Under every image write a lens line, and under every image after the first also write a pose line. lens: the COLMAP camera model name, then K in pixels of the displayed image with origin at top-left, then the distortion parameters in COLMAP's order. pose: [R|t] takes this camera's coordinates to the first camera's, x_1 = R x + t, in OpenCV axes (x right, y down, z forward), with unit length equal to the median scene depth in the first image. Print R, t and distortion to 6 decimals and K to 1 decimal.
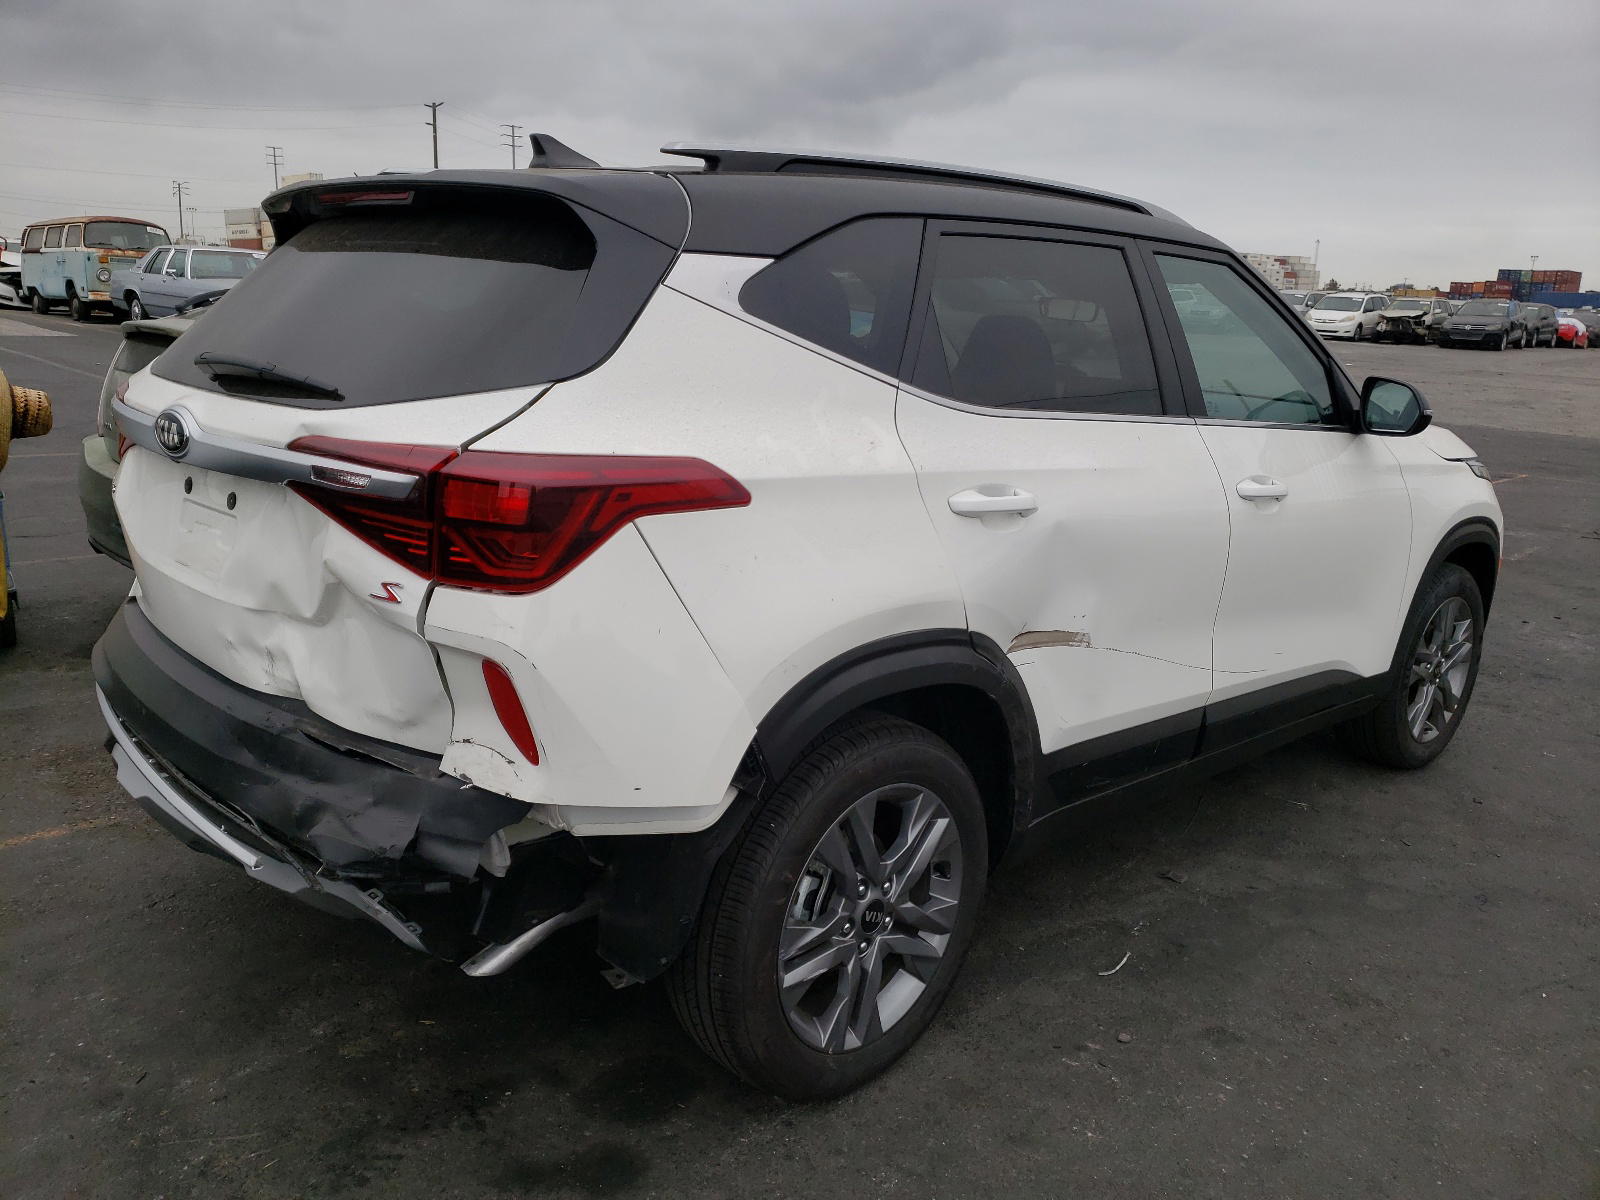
lens RADIAL K [[1370.3, 0, 801.4], [0, 1370.3, 576.6], [0, 0, 1]] dist [0.032479, -0.069218]
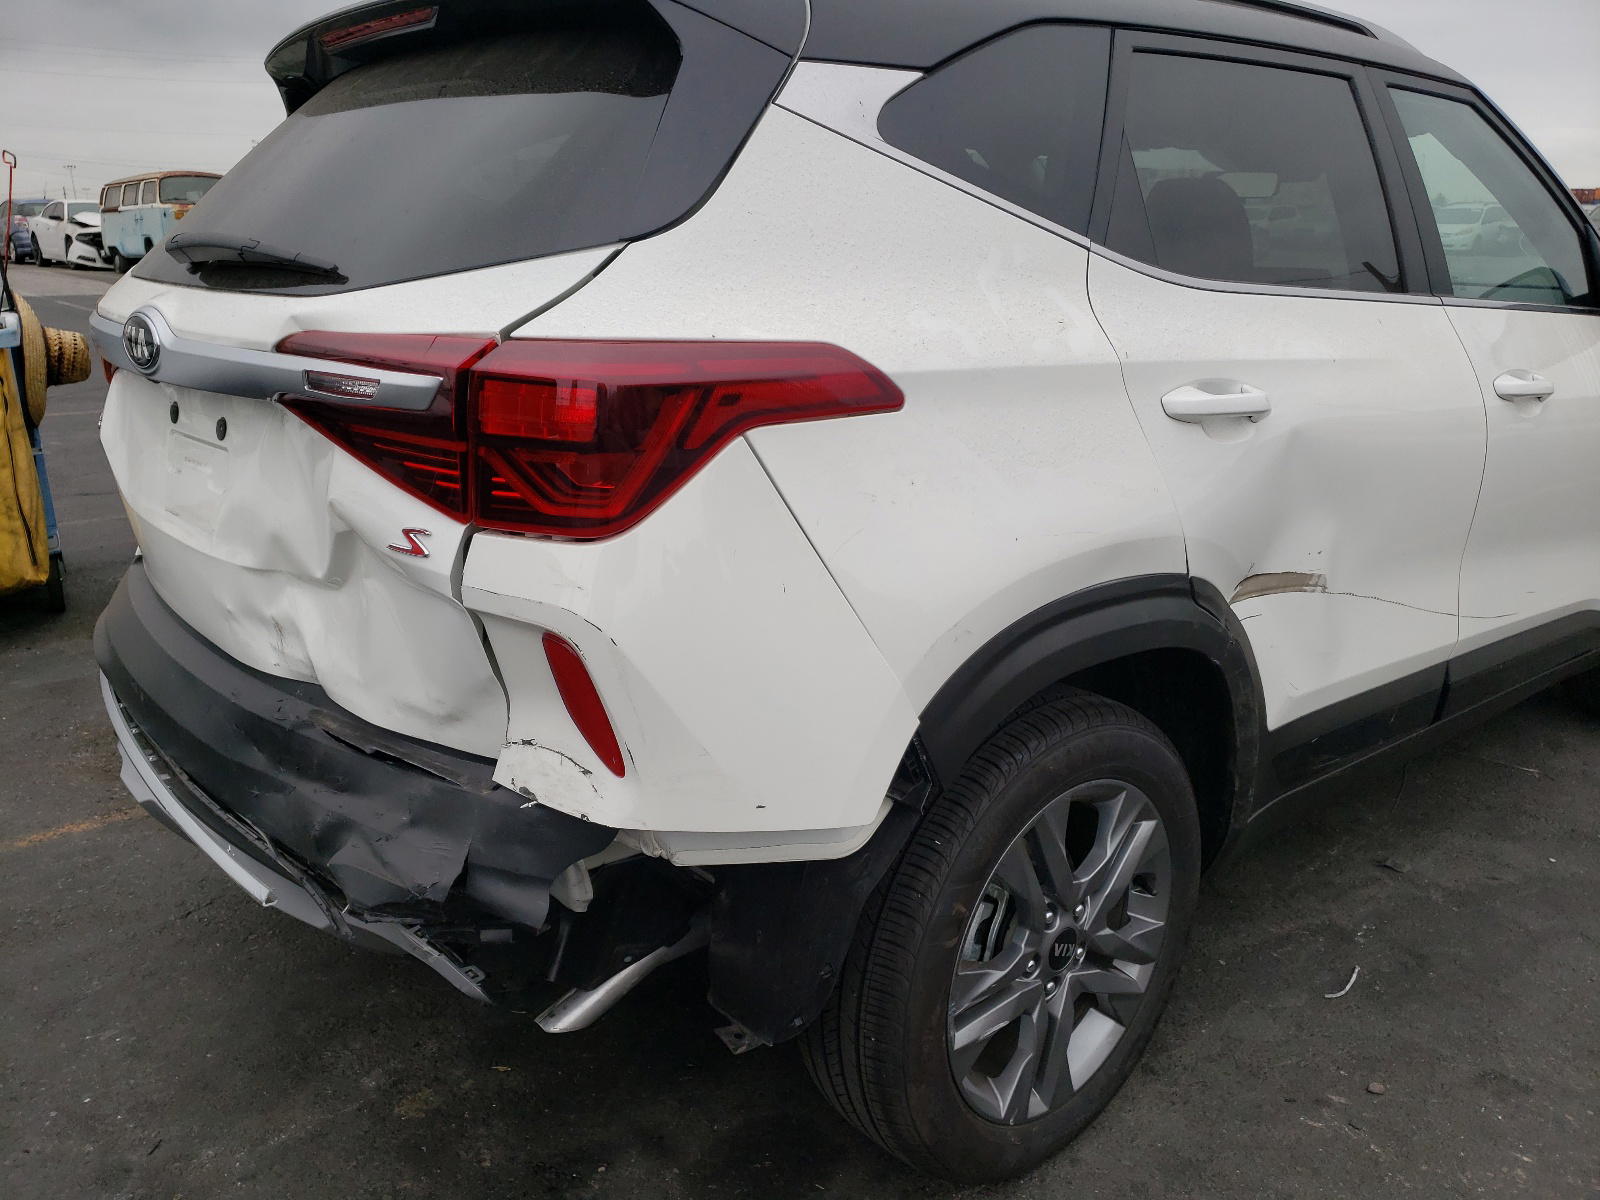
lens RADIAL K [[1323.4, 0, 800.0], [0, 1323.4, 600.0], [0, 0, 1]] dist [0.007596, -0.003098]
pose [[0.997988, -0.021210, -0.059756, -0.047229], [0.024737, 0.997956, 0.058915, 0.004949], [0.058384, -0.060275, 0.996473, 0.269364]]
